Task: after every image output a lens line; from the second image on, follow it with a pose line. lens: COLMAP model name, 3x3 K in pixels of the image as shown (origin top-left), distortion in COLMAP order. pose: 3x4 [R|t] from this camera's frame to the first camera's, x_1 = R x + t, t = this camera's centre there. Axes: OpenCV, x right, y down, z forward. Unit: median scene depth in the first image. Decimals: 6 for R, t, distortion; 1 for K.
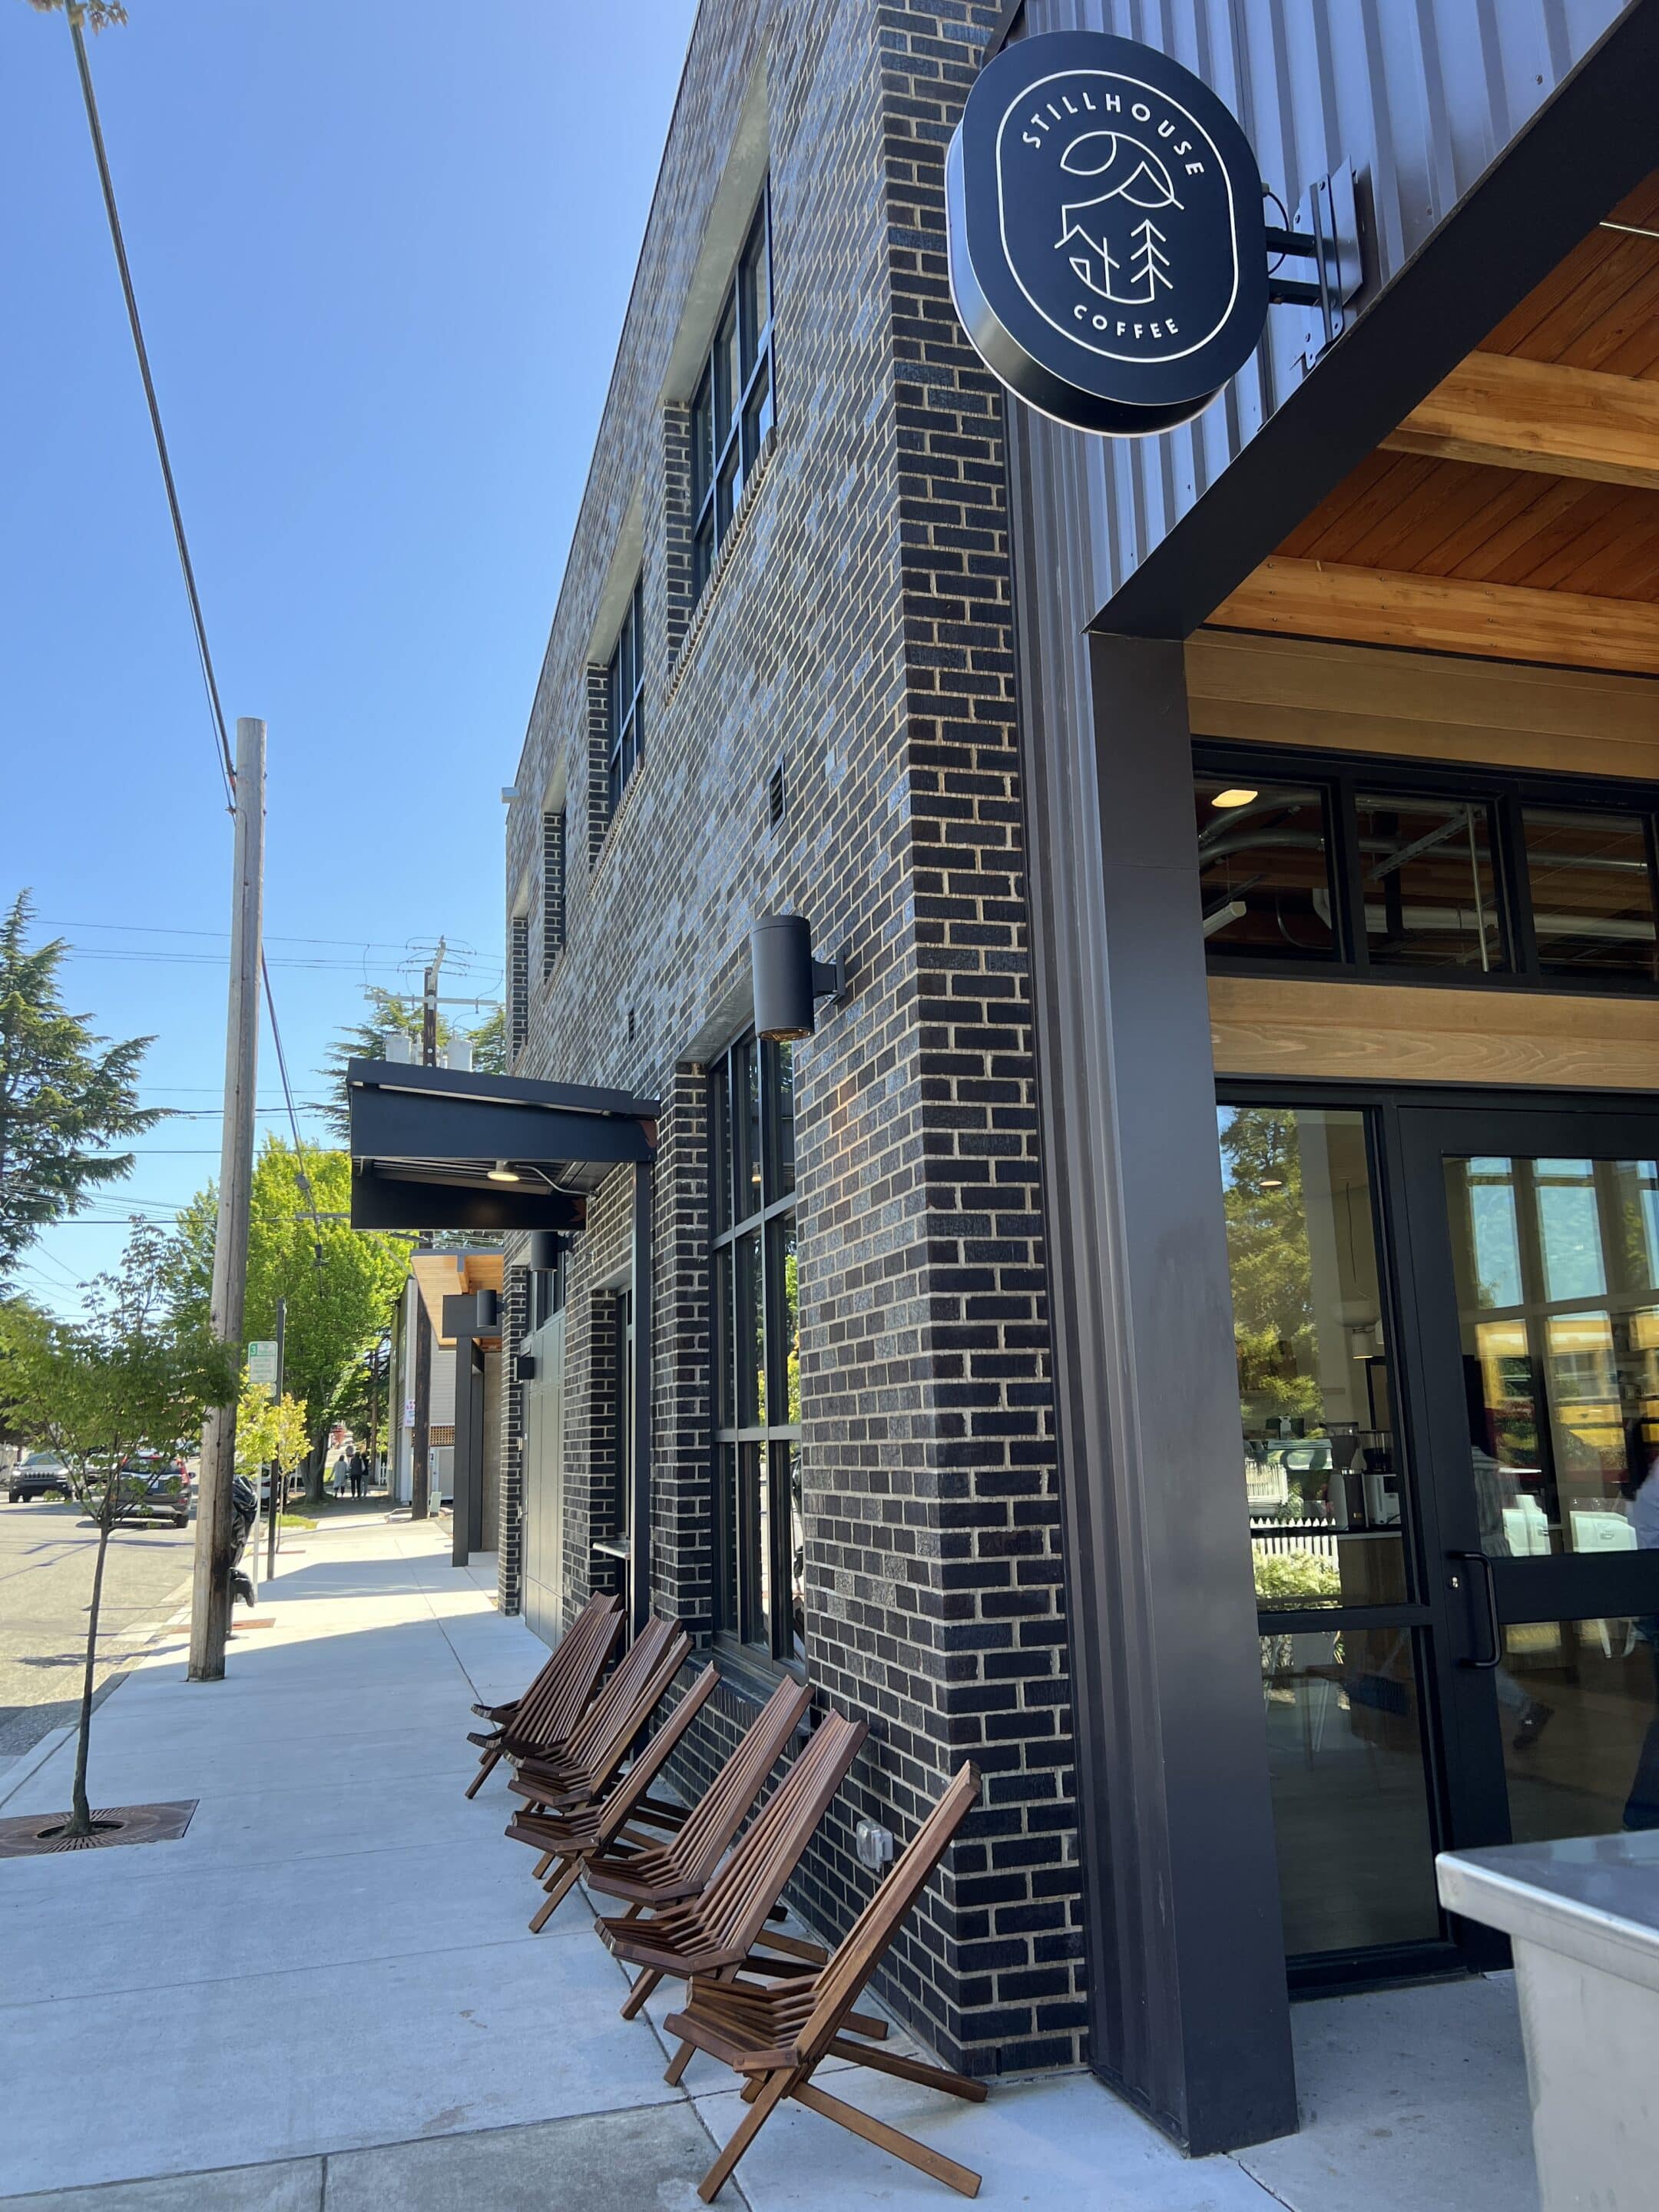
lens RADIAL K [[1664.6, 0, 829.5], [0, 1664.6, 1106.0], [0, 0, 1]] dist [0.067464, -0.205214]
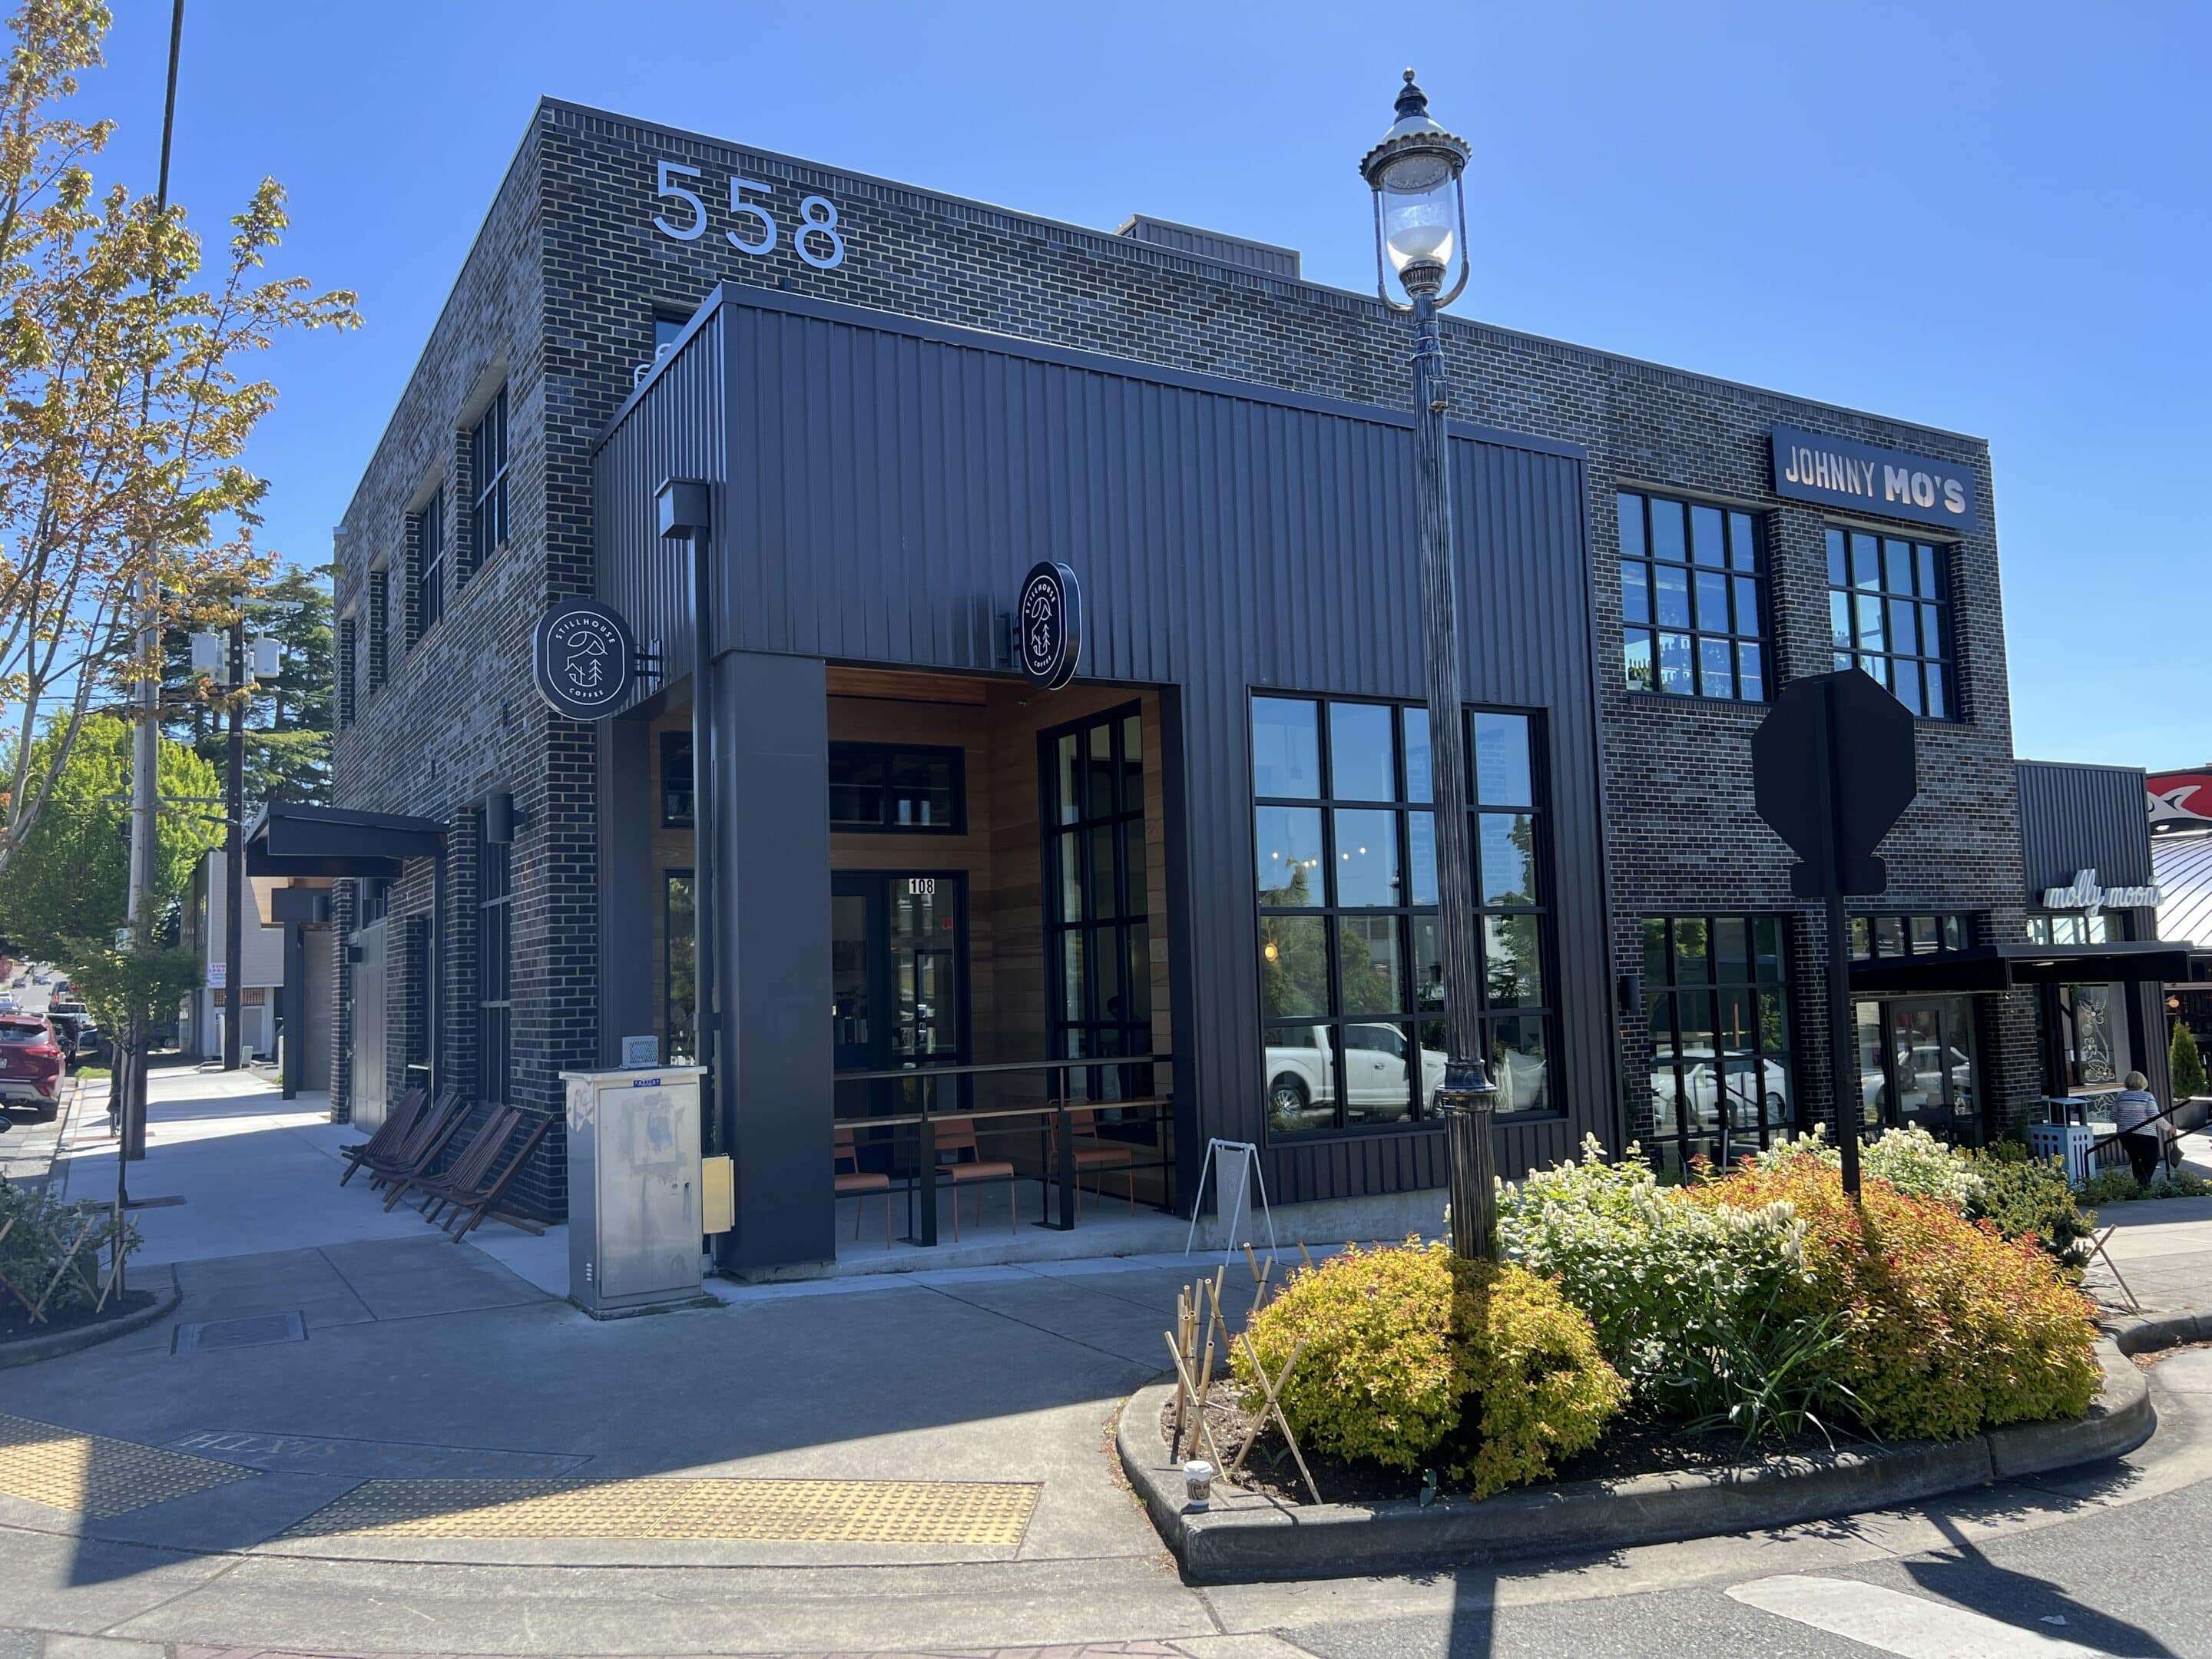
lens RADIAL K [[1699.0, 0, 1223.1], [0, 1699.0, 834.7], [0, 0, 1]] dist [0.009921, -0.075942]
pose [[0.950287, 0.018106, 0.310849, 0.139856], [-0.050882, 0.993918, 0.097659, -0.239736], [-0.307190, -0.108621, 0.945429, -1.132846]]
